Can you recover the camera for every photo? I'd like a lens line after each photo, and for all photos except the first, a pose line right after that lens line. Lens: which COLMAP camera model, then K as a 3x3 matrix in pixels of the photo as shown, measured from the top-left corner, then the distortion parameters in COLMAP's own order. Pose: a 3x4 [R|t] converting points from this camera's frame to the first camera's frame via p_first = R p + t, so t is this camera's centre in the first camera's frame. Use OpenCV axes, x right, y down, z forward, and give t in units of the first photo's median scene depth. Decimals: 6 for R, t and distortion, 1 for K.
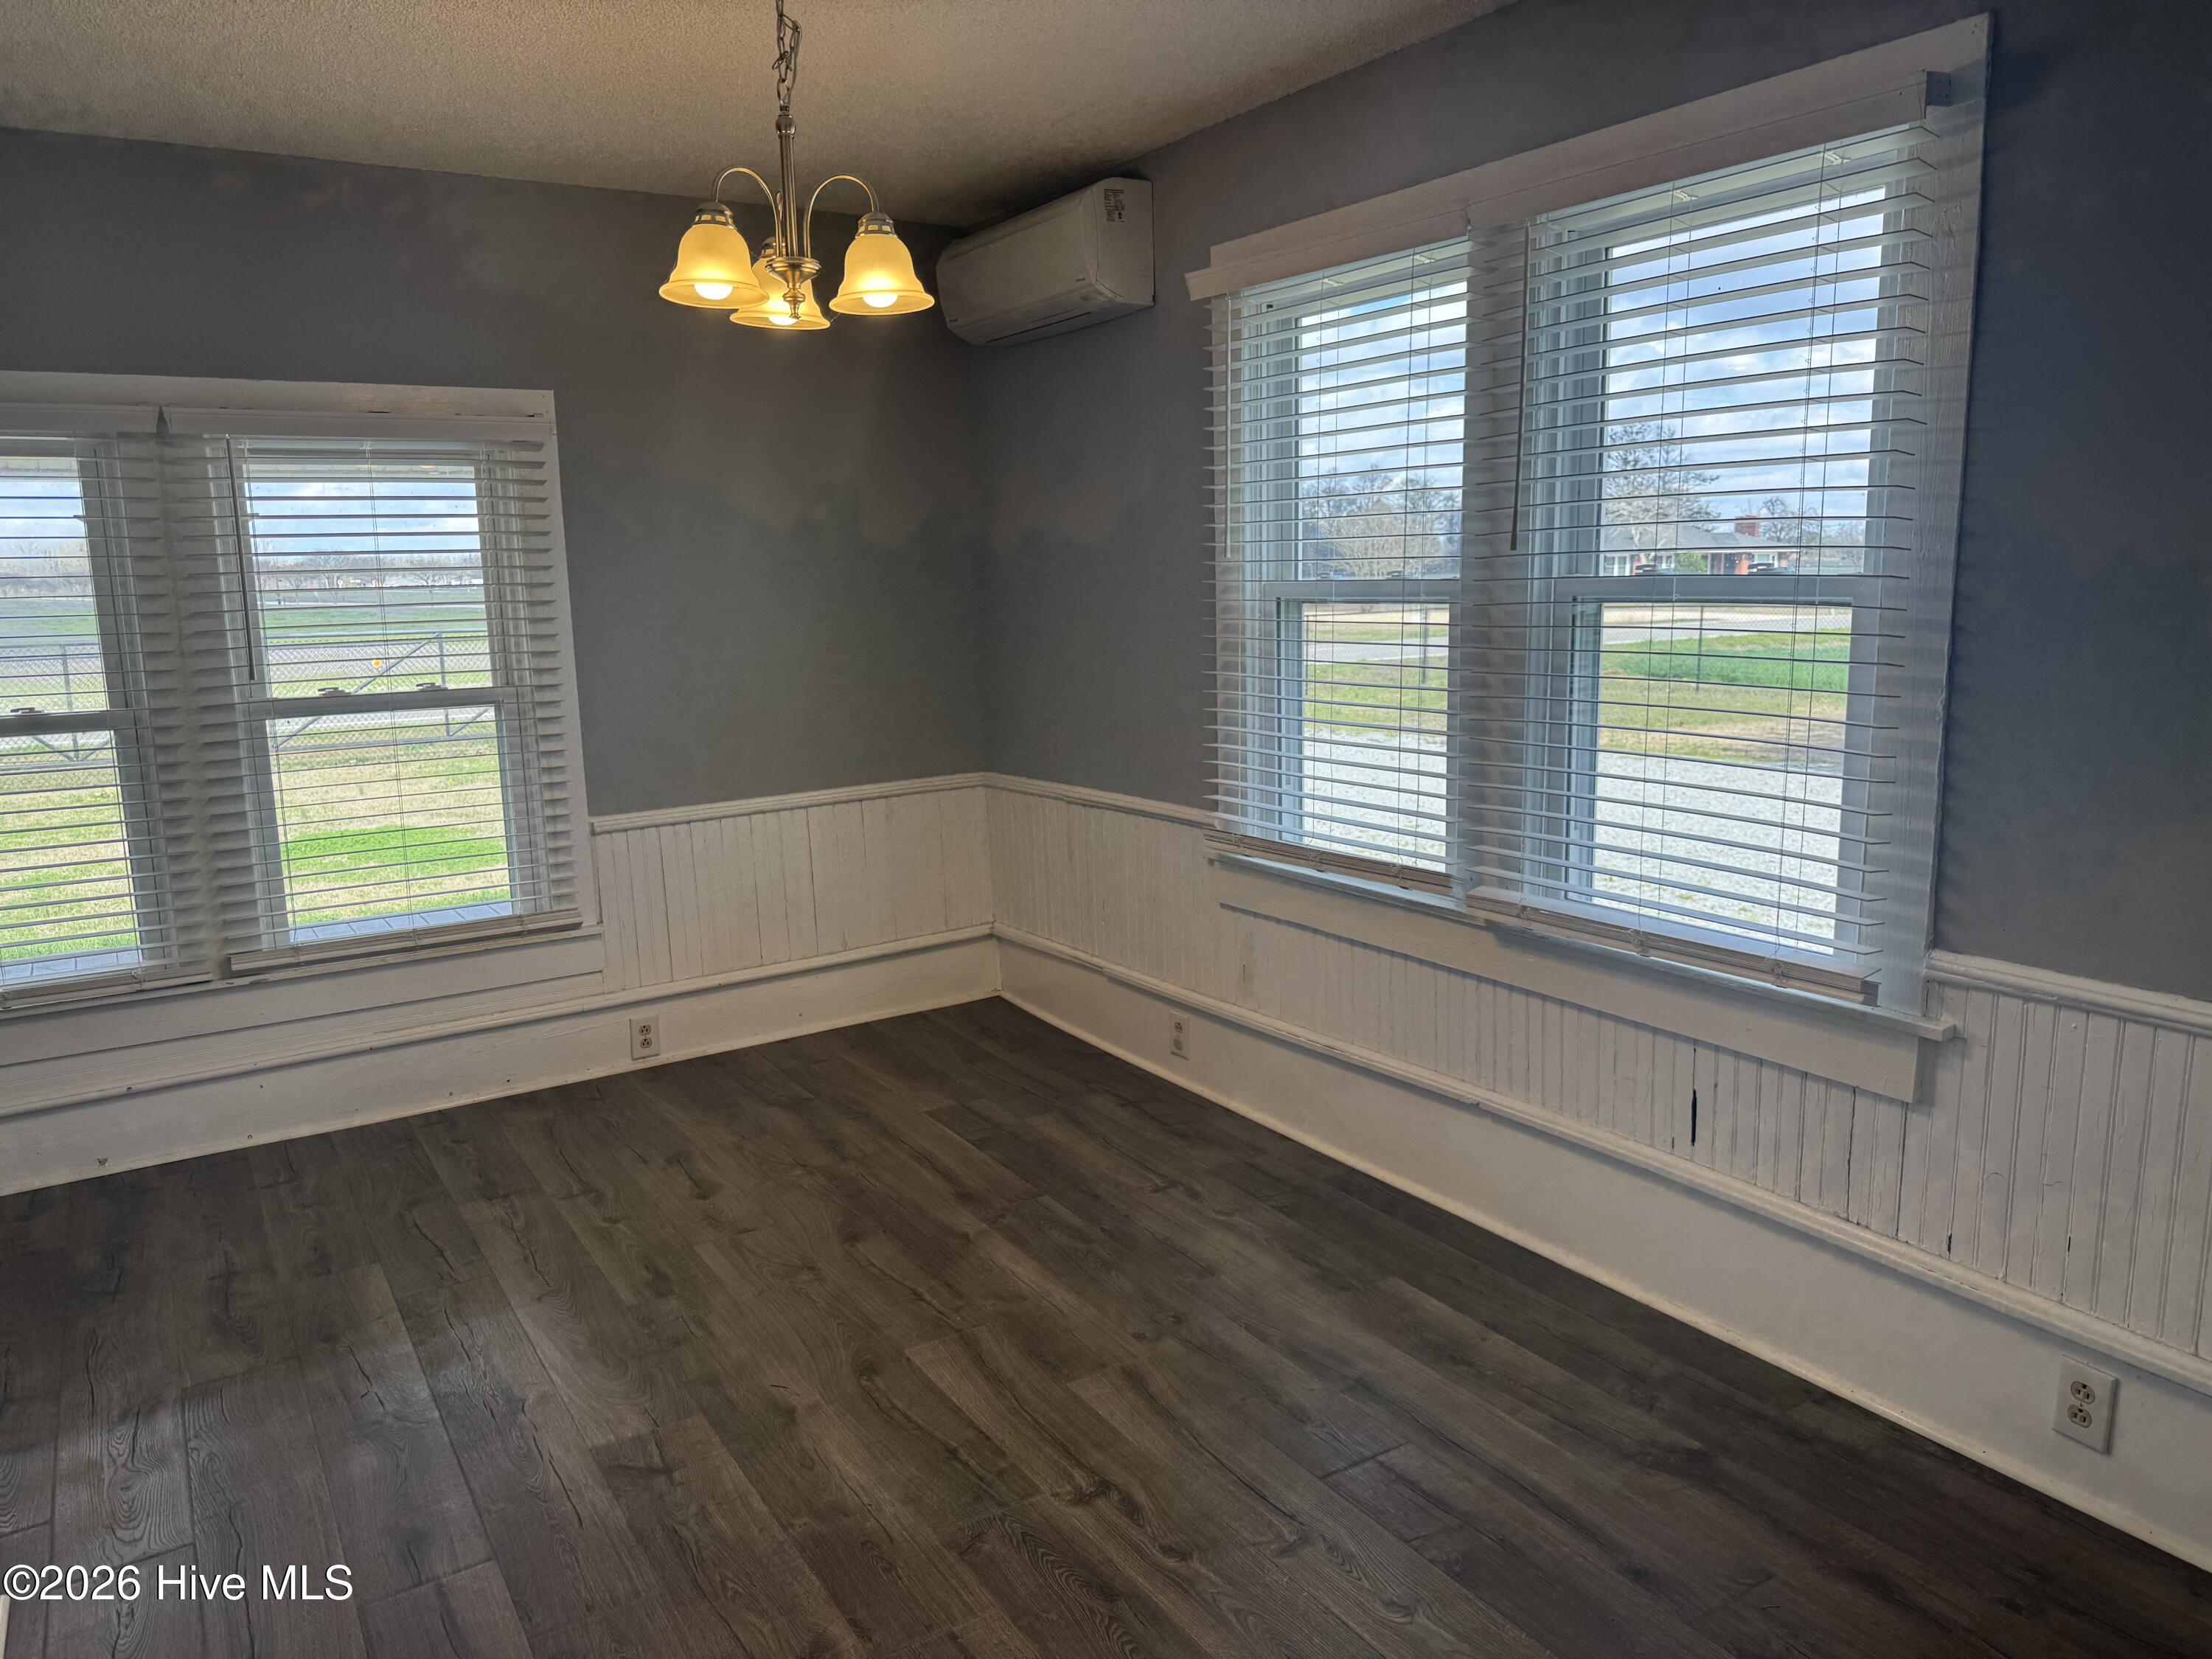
lens RADIAL K [[1534.6, 0, 1109.5], [0, 1534.6, 834.9], [0, 0, 1]] dist [0.006303, -0.016215]
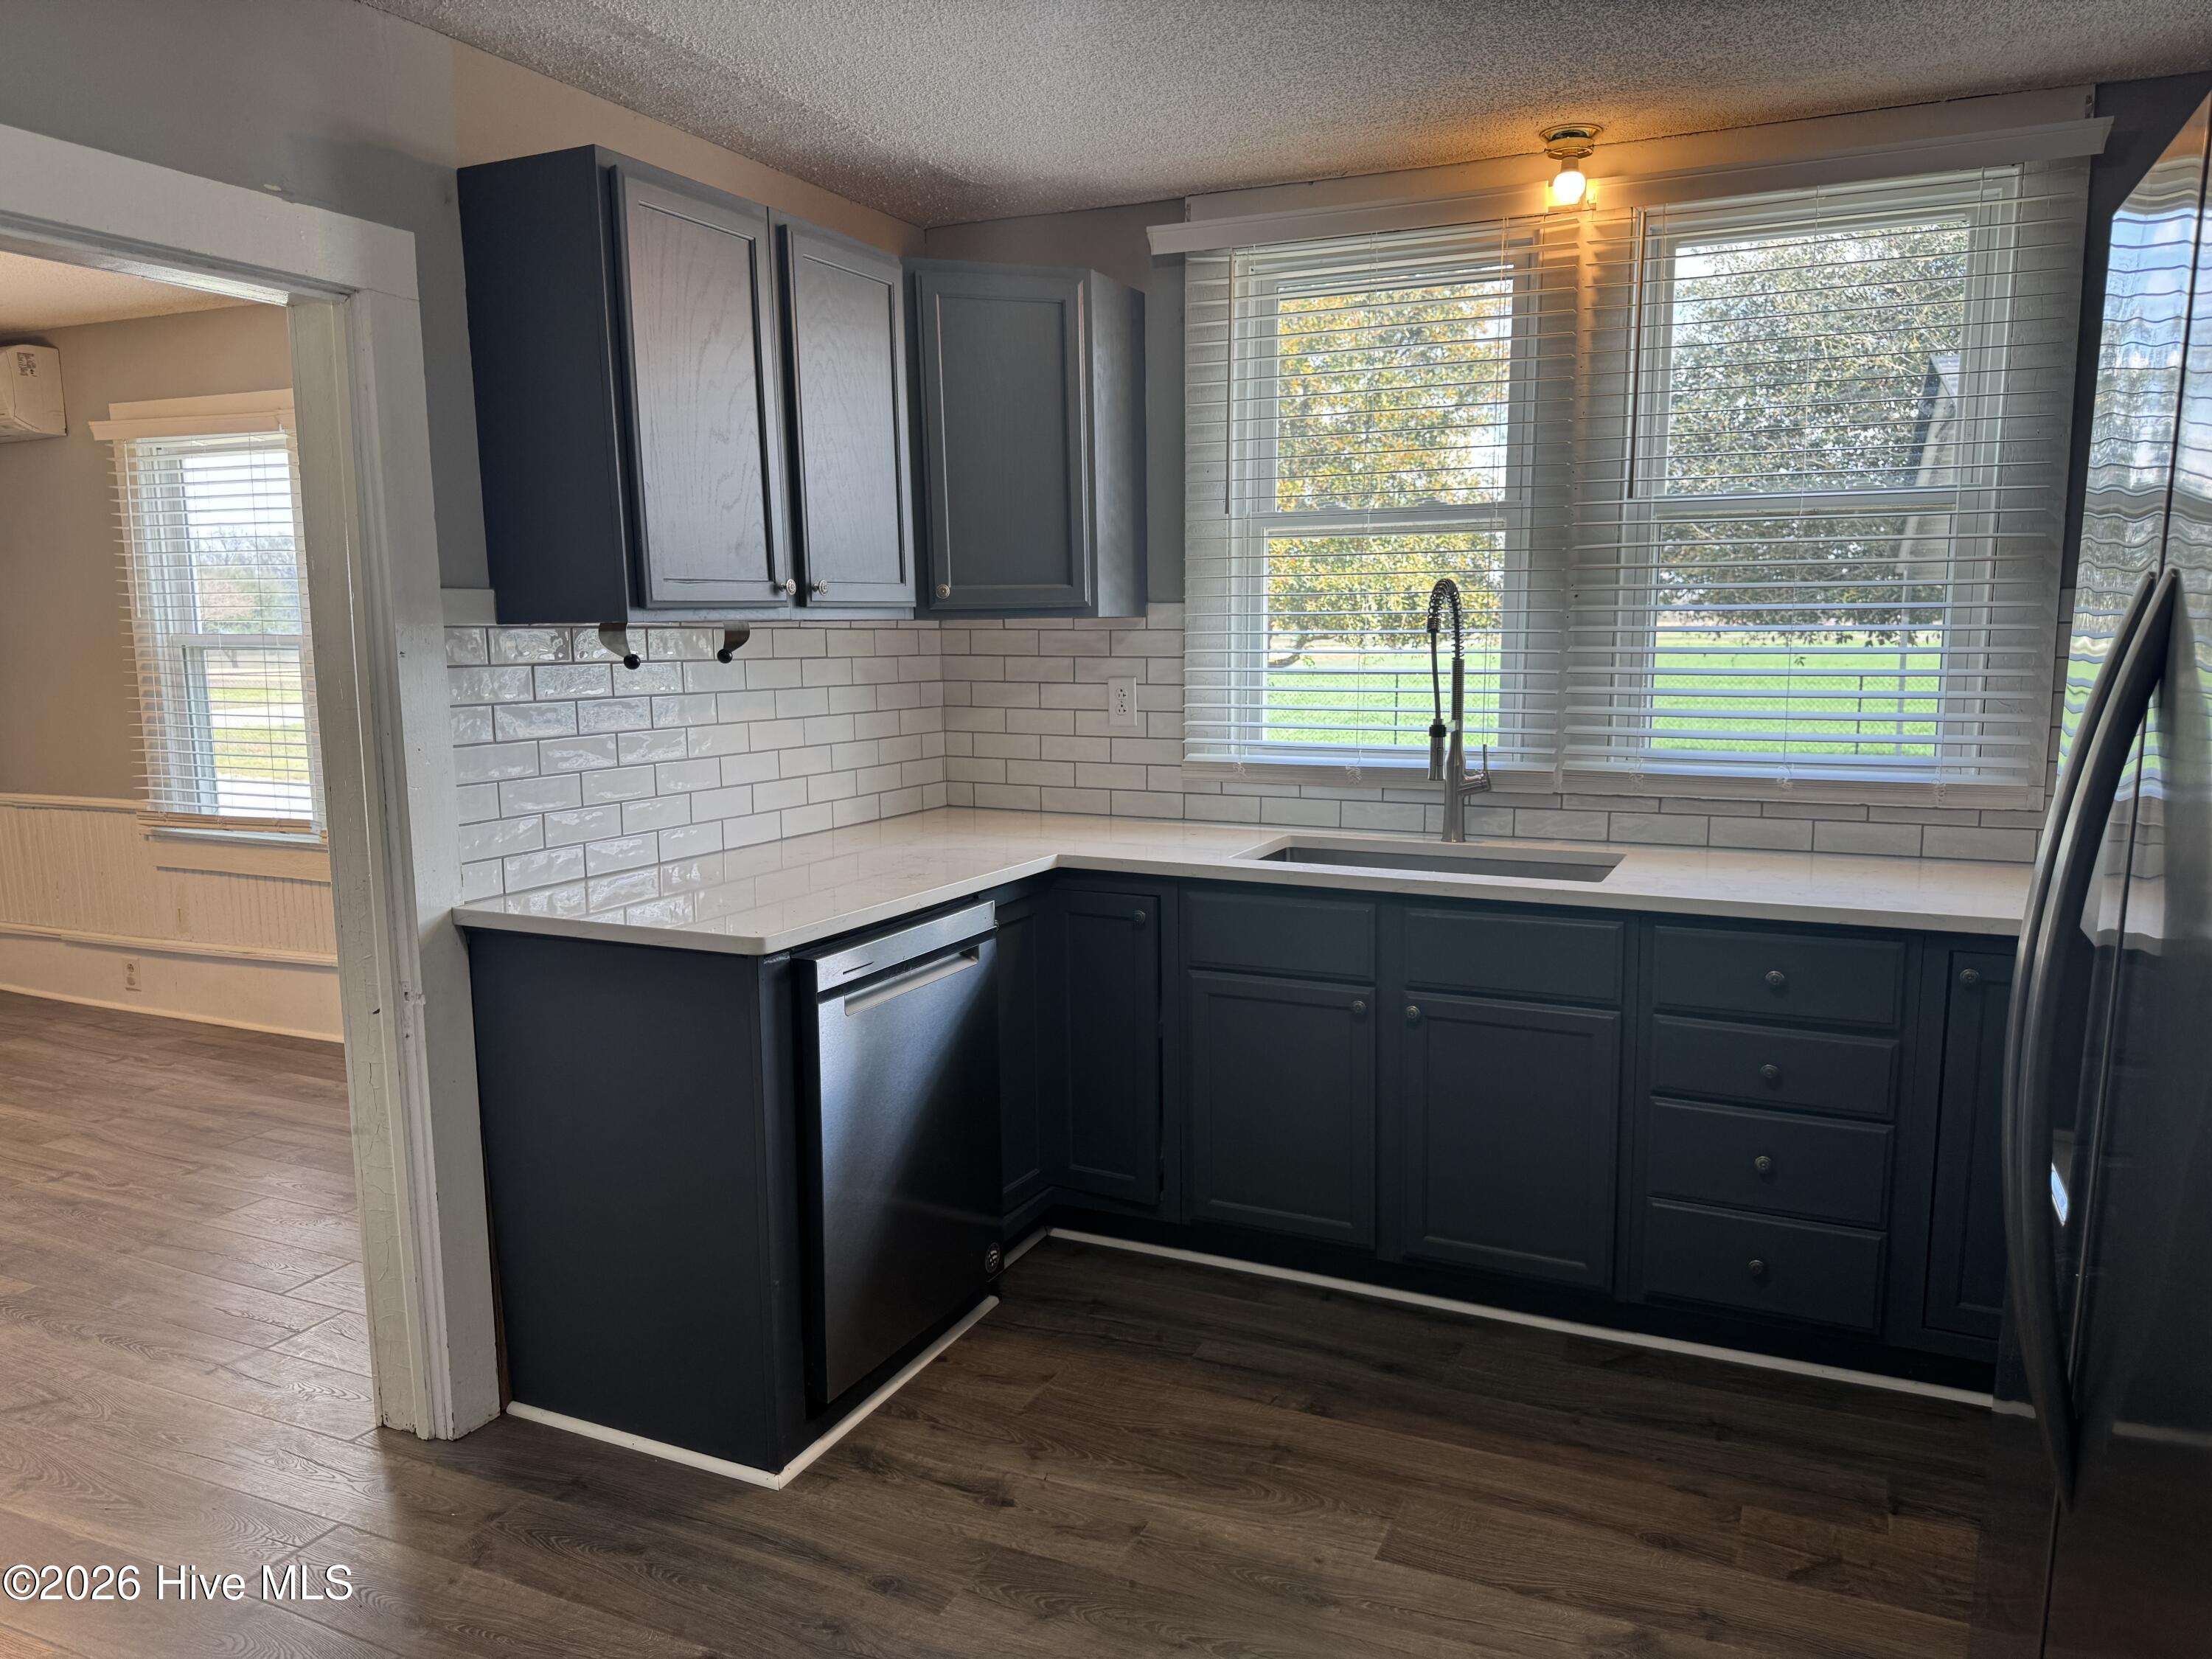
lens RADIAL K [[1534.6, 0, 1112.0], [0, 1534.6, 827.8], [0, 0, 1]] dist [0.006303, -0.016215]
pose [[0.828881, -0.060083, 0.556189, 0.017669], [0.077222, 0.996987, -0.007382, 0.079029], [-0.554070, 0.049068, 0.831023, -0.565142]]
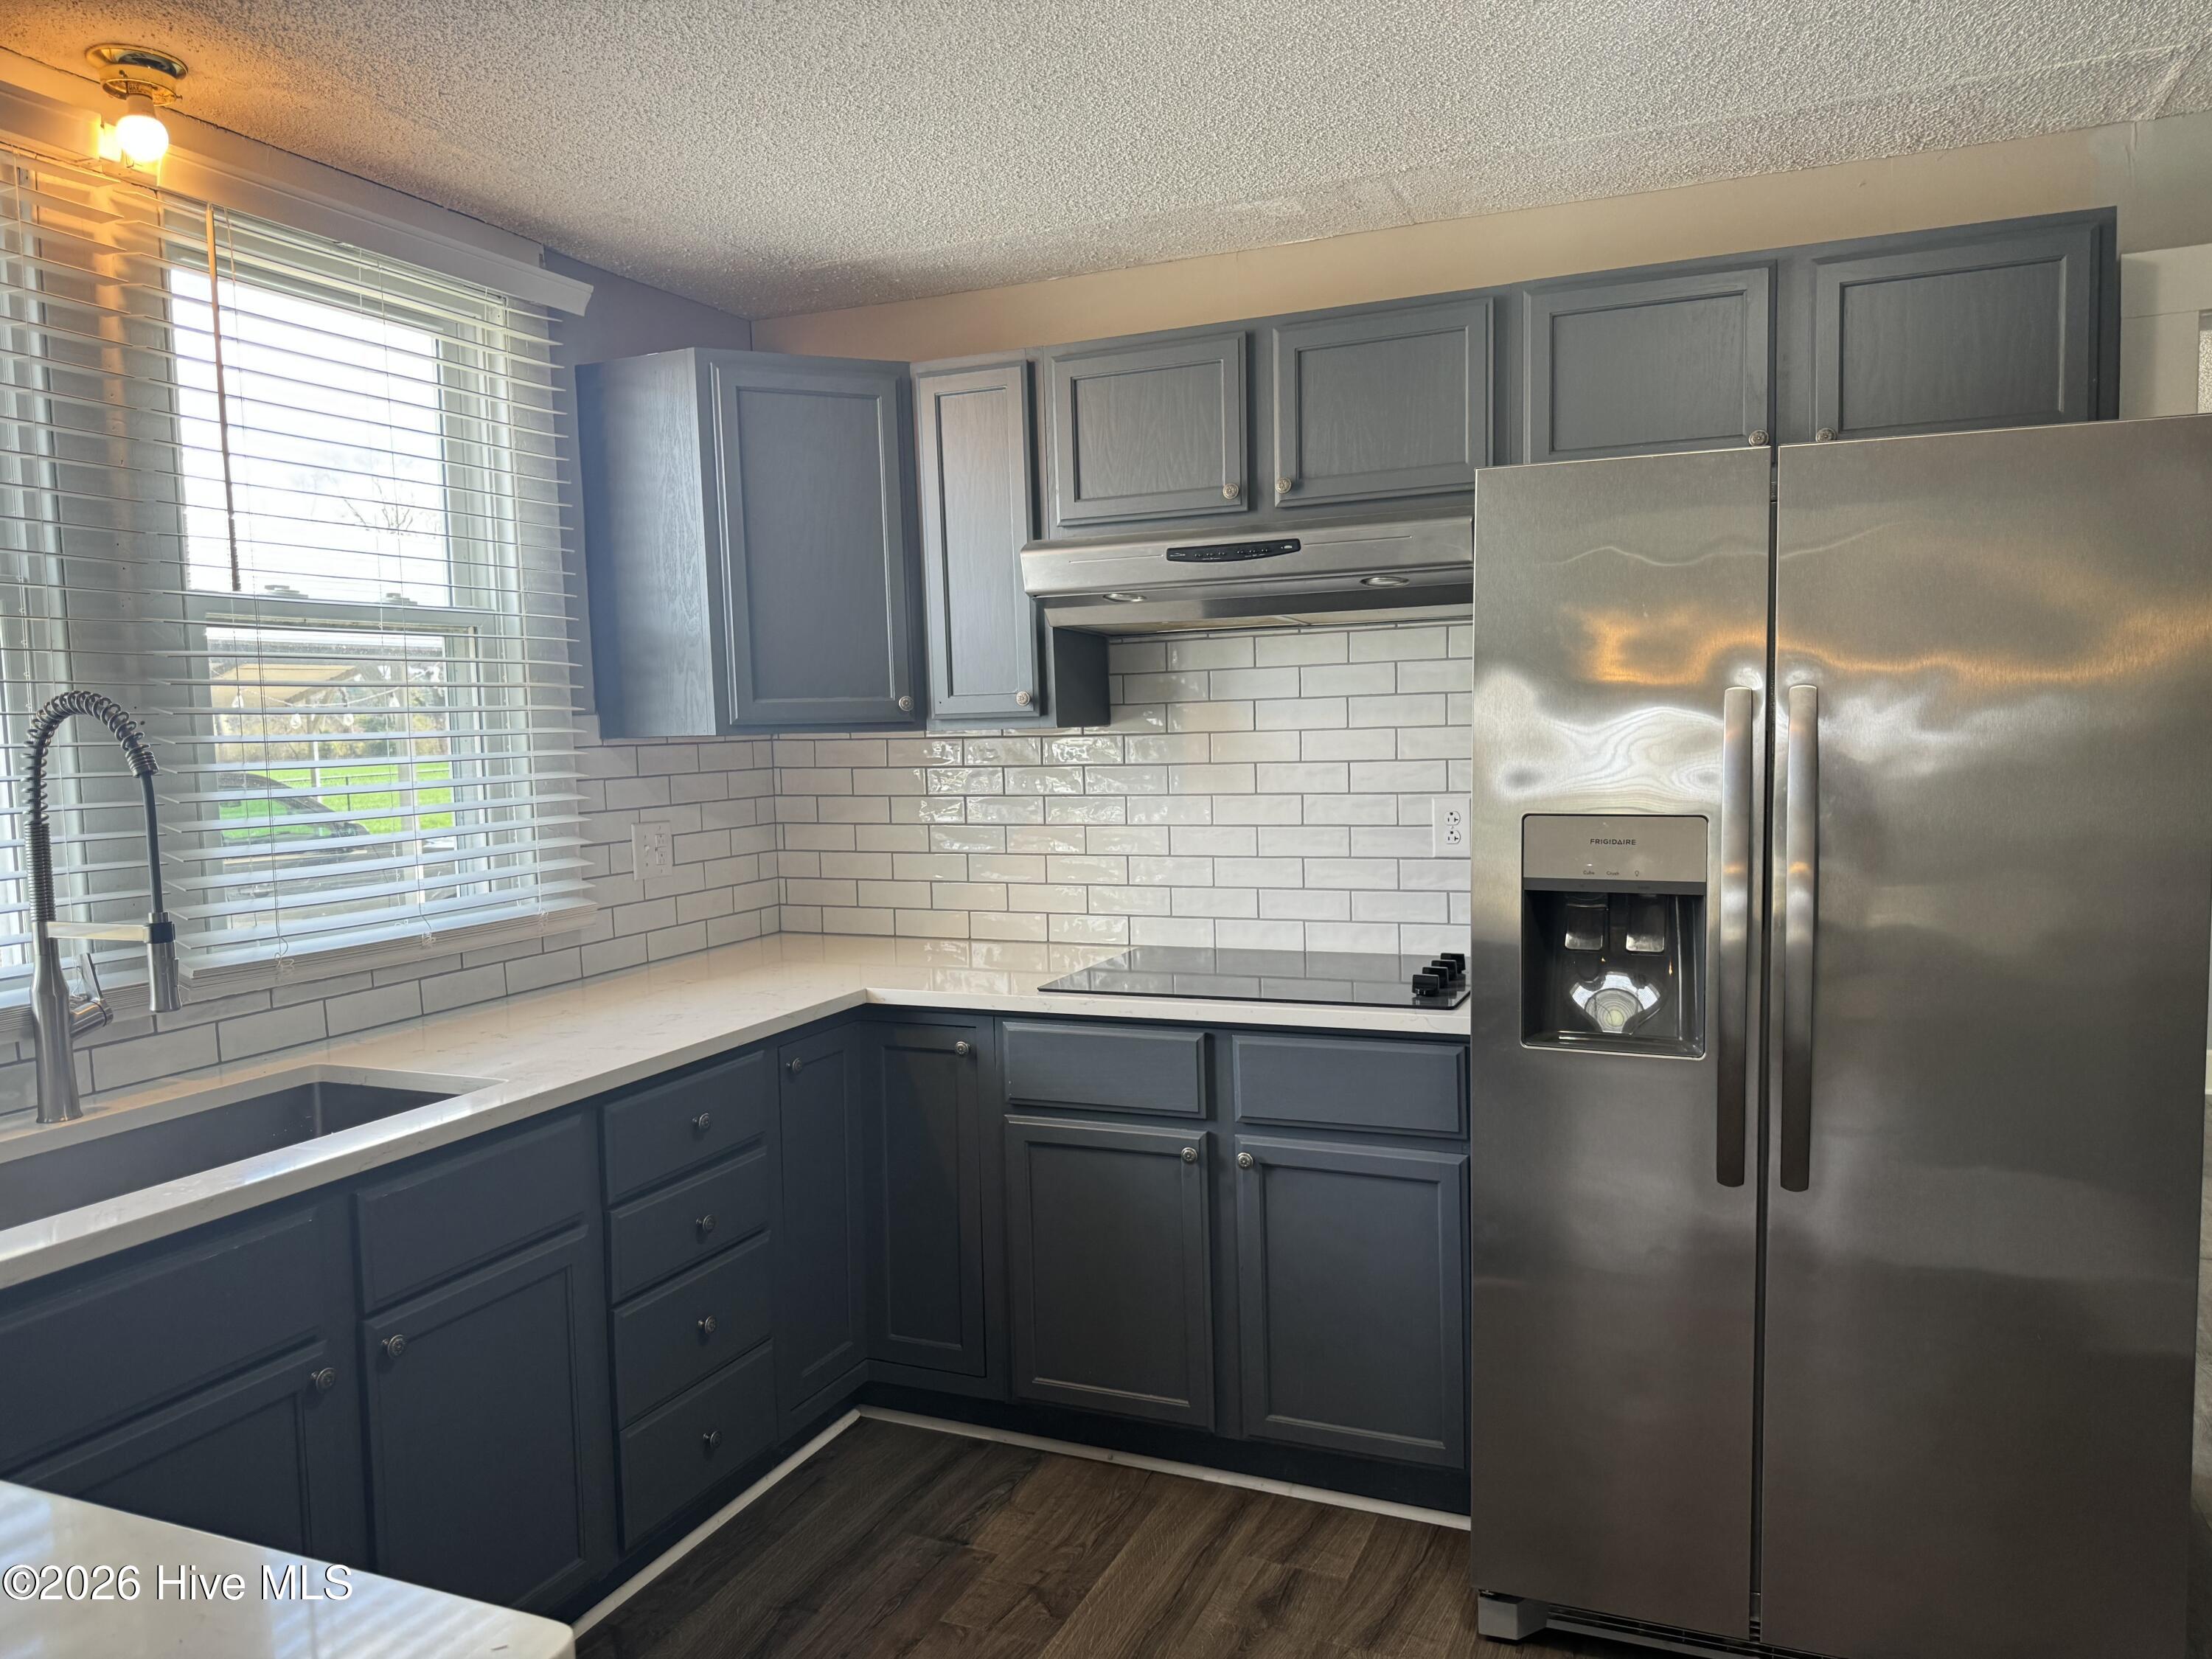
lens RADIAL K [[1534.6, 0, 1170.0], [0, 1534.6, 852.5], [0, 0, 1]] dist [0.006303, -0.016215]
pose [[-0.569590, -0.027403, 0.821472, -0.000642], [0.175421, 0.972363, 0.154069, -0.093014], [-0.802991, 0.231860, -0.549042, 0.558786]]
